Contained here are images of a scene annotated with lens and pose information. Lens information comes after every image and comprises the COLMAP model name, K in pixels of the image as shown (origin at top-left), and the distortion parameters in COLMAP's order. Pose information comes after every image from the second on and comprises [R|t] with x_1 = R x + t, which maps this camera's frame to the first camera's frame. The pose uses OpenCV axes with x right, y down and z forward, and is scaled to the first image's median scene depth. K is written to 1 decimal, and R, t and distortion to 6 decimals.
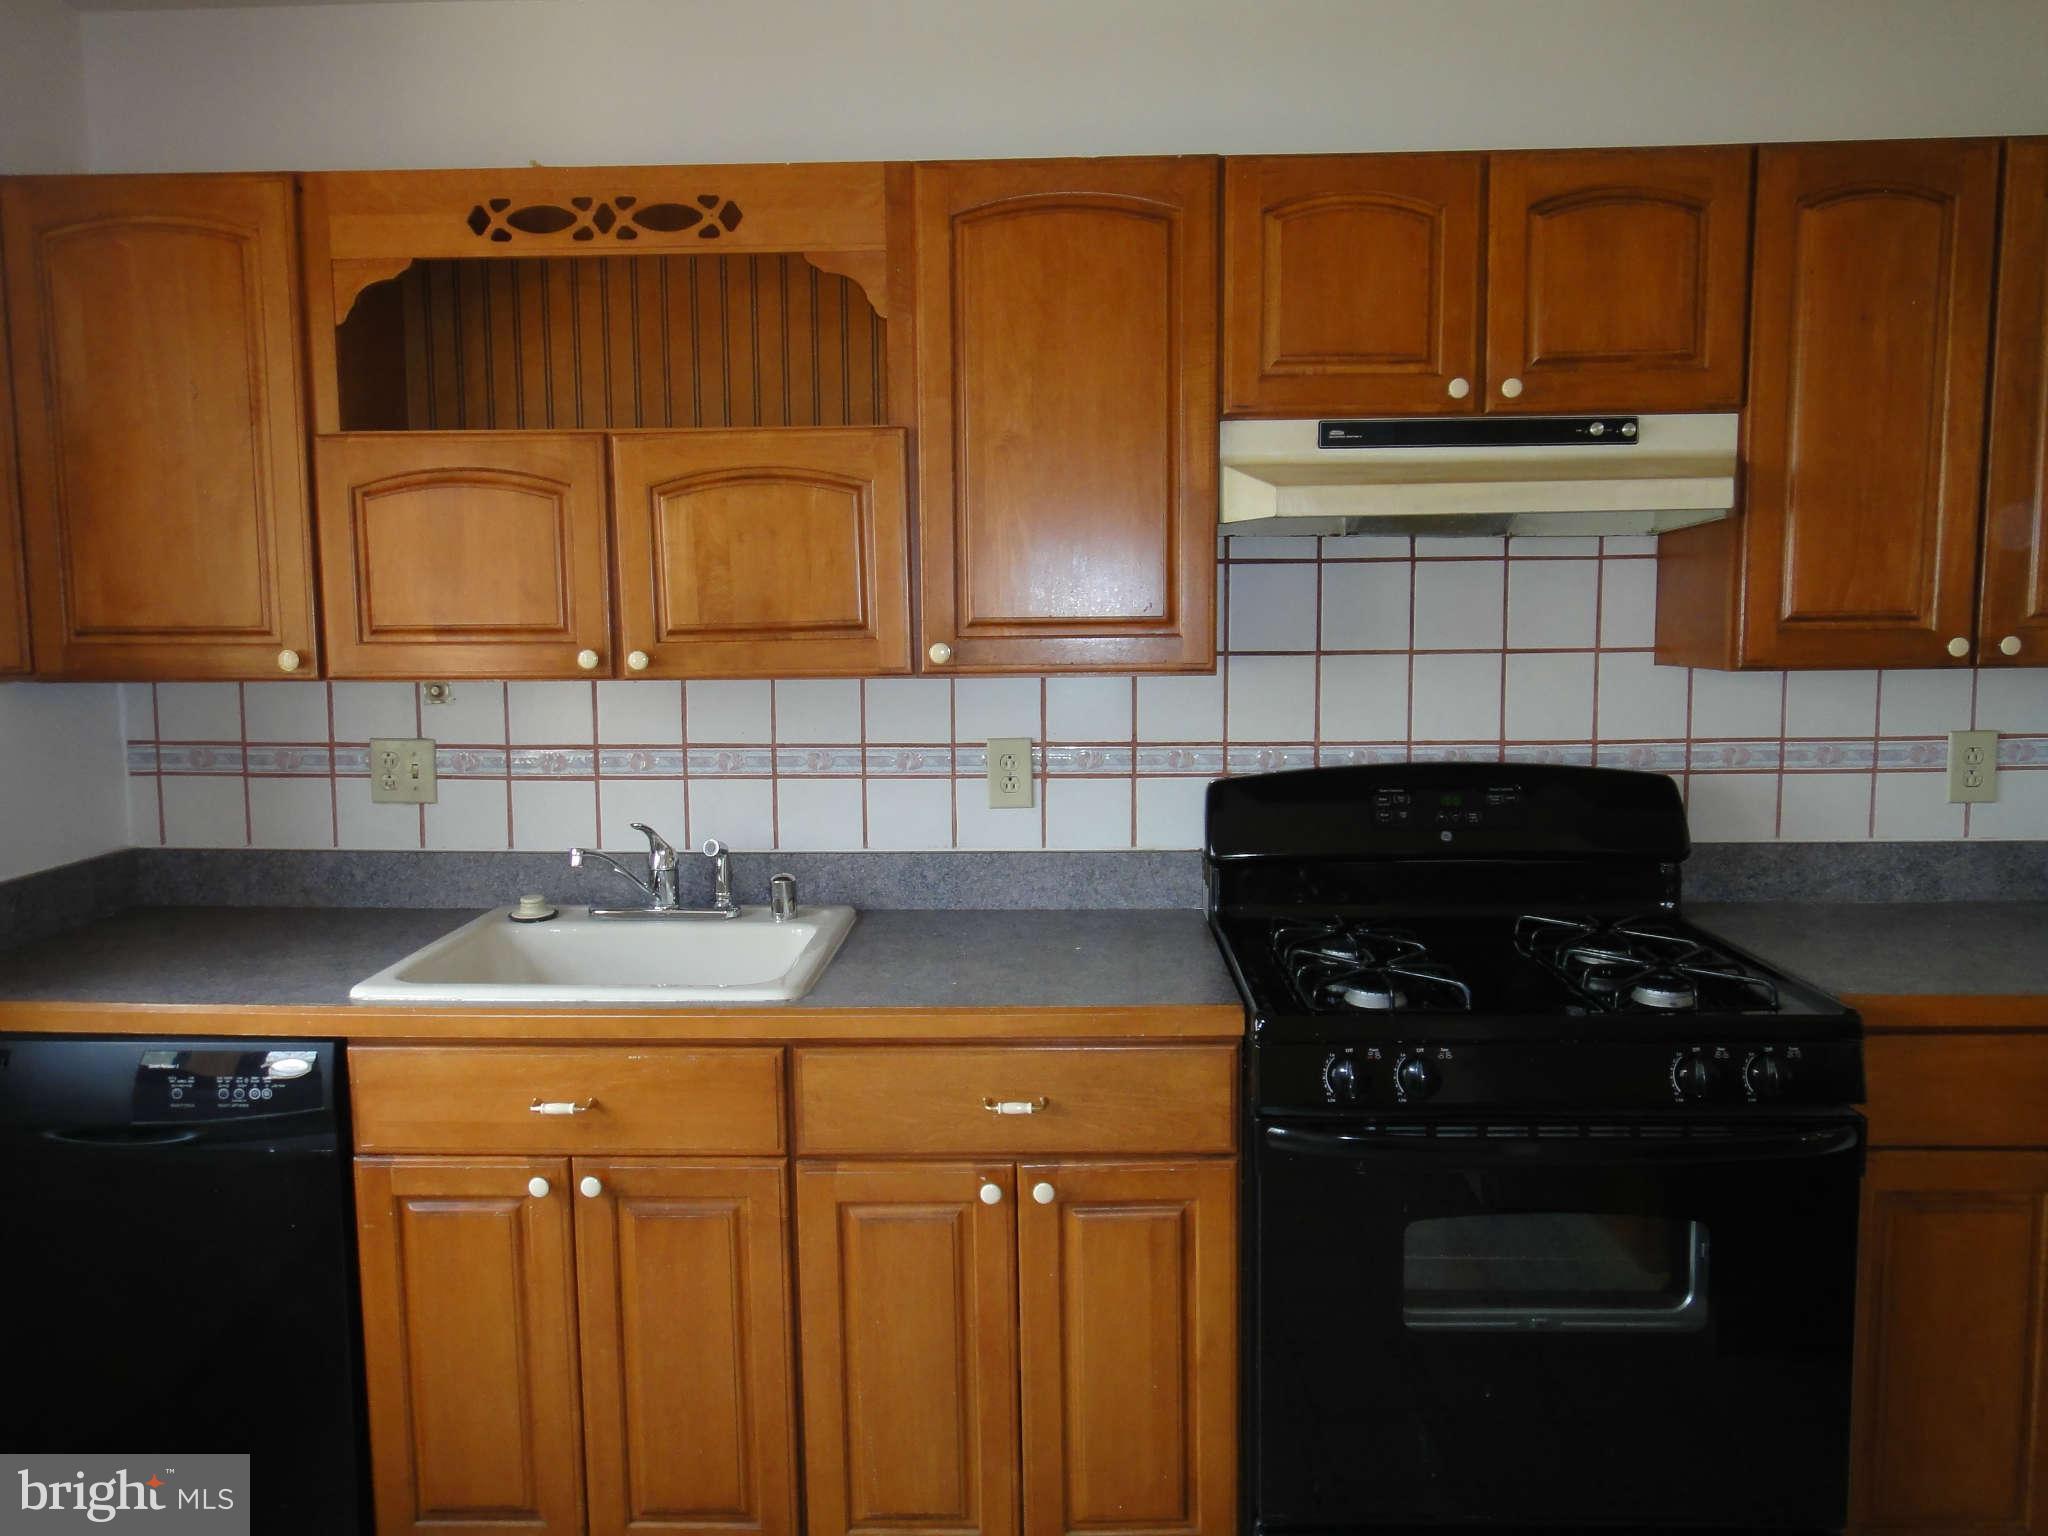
lens RADIAL K [[1447.2, 0, 1023.4], [0, 1447.2, 767.7], [0, 0, 1]] dist [-0.019125, 0.020967]
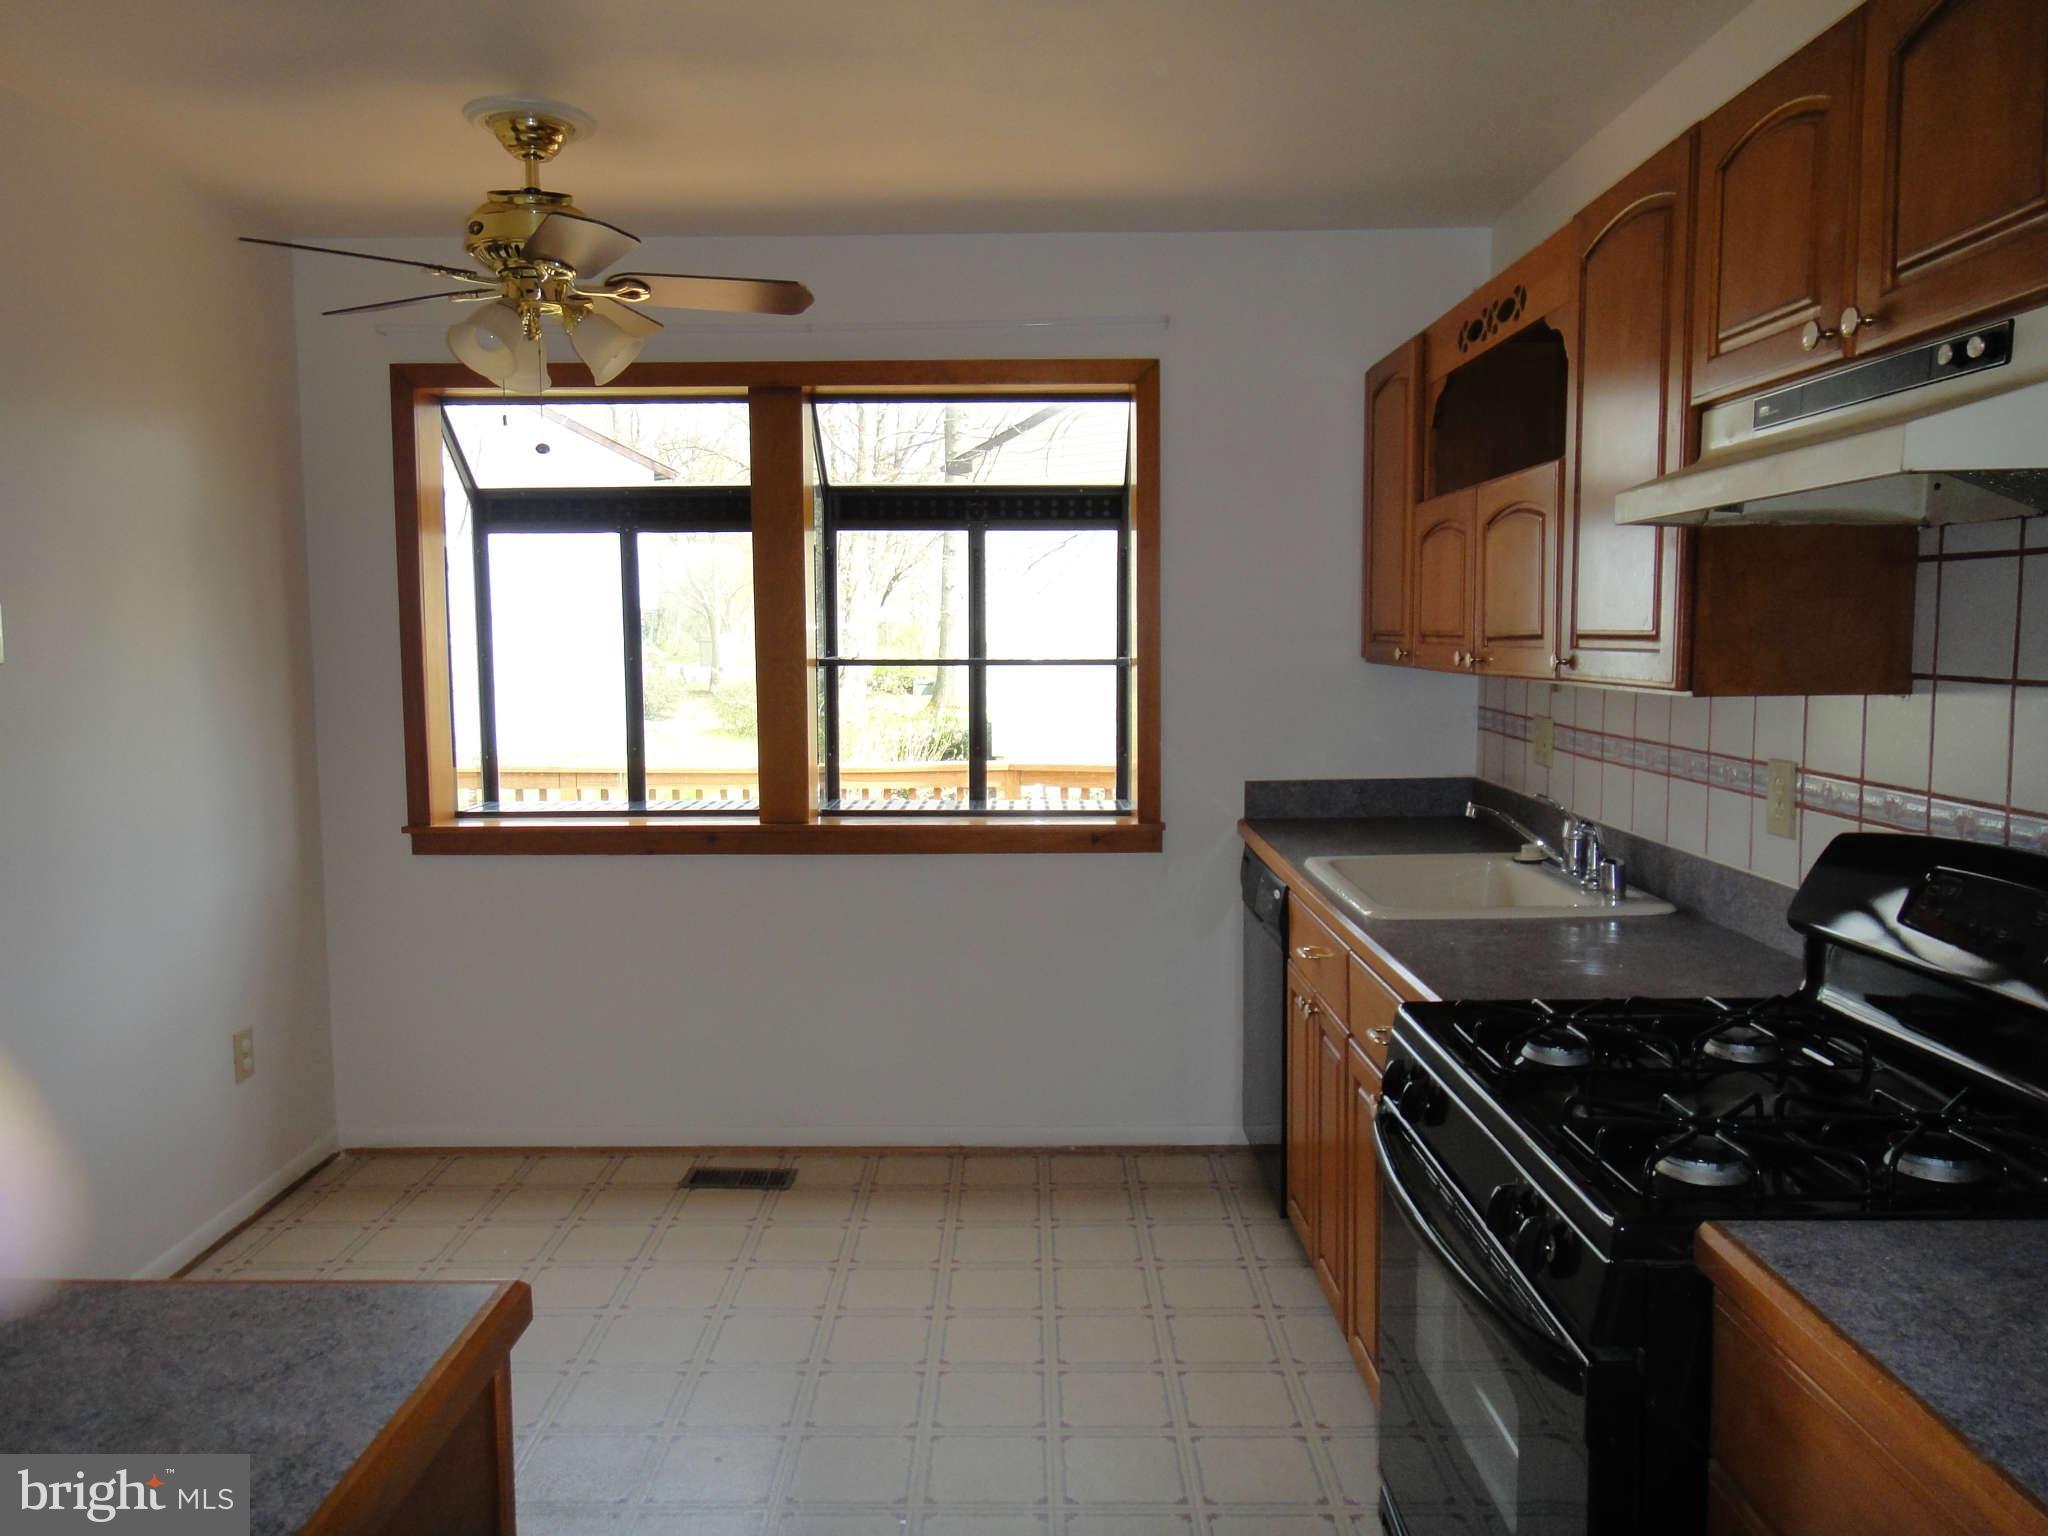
lens RADIAL K [[1447.2, 0, 1023.2], [0, 1447.2, 762.8], [0, 0, 1]] dist [-0.019125, 0.020967]
pose [[0.037651, 0.101182, -0.994155, 1.025524], [-0.092401, 0.990951, 0.097357, -0.073069], [0.995010, 0.088196, 0.046659, 0.554301]]
